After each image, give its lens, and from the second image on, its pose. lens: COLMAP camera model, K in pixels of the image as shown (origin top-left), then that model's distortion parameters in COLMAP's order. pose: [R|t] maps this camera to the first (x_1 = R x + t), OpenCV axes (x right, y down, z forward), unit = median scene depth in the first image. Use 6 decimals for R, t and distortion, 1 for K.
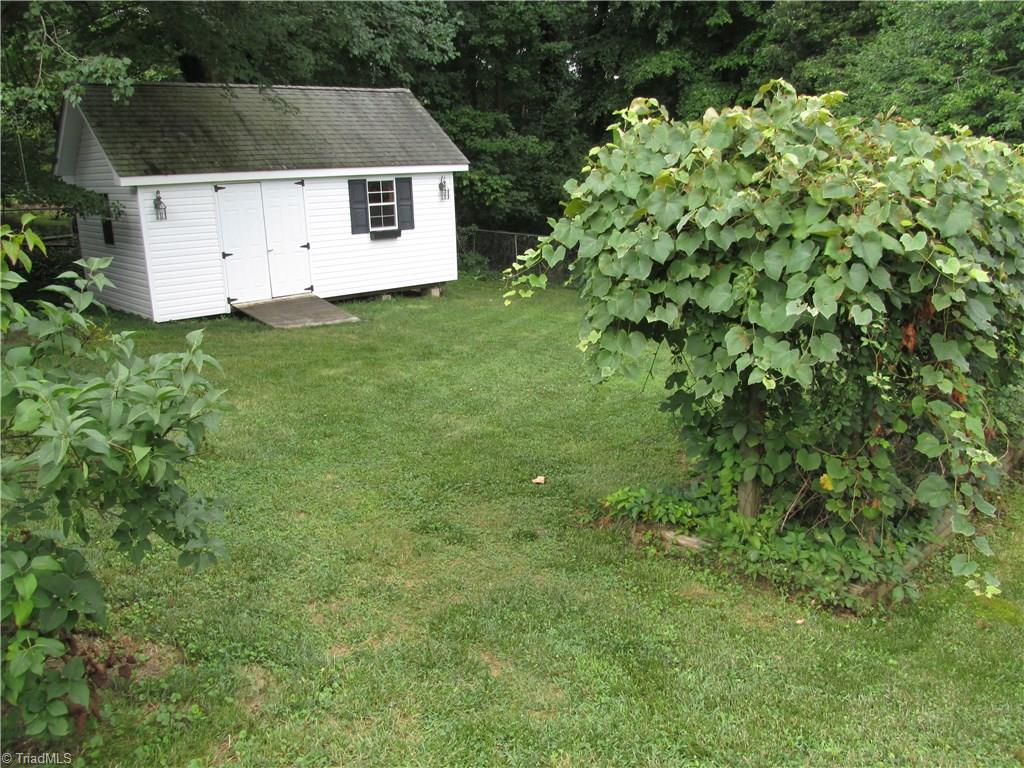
lens RADIAL K [[848.5, 0, 510.3], [0, 848.5, 384.3], [0, 0, 1]] dist [-0.034018, 0.001648]
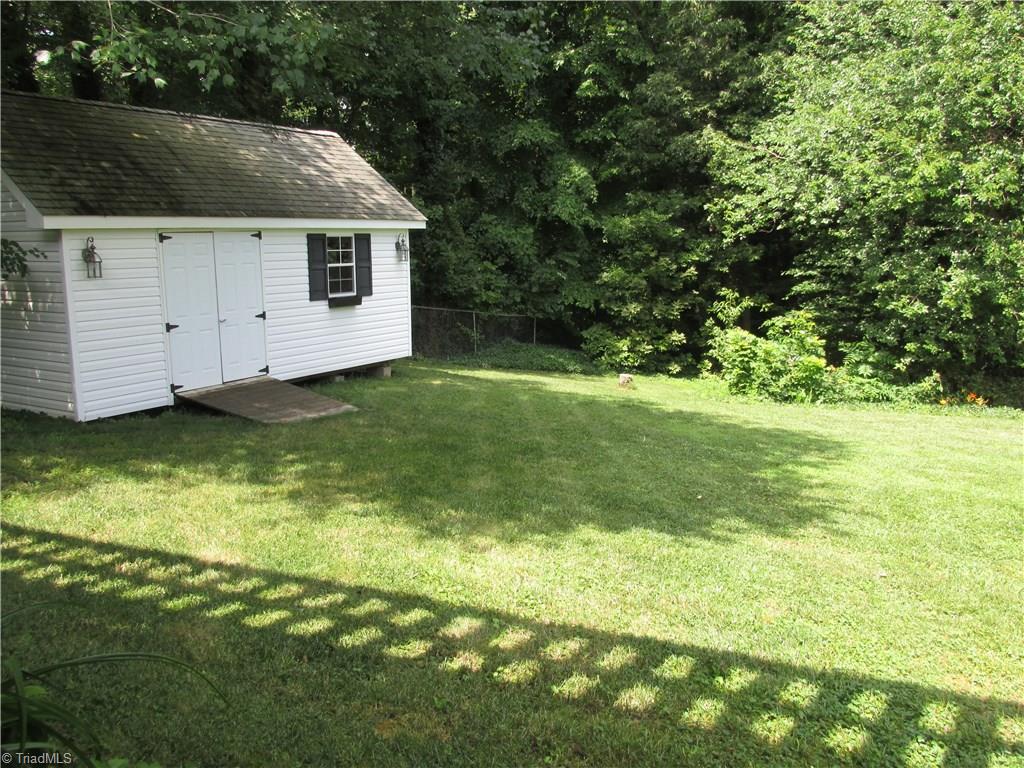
lens RADIAL K [[848.5, 0, 513.4], [0, 848.5, 384.2], [0, 0, 1]] dist [-0.034018, 0.001648]
pose [[0.954828, -0.026032, 0.296018, -0.243258], [0.051946, 0.995439, -0.080017, -0.025587], [-0.292585, 0.091779, 0.951825, 0.191458]]
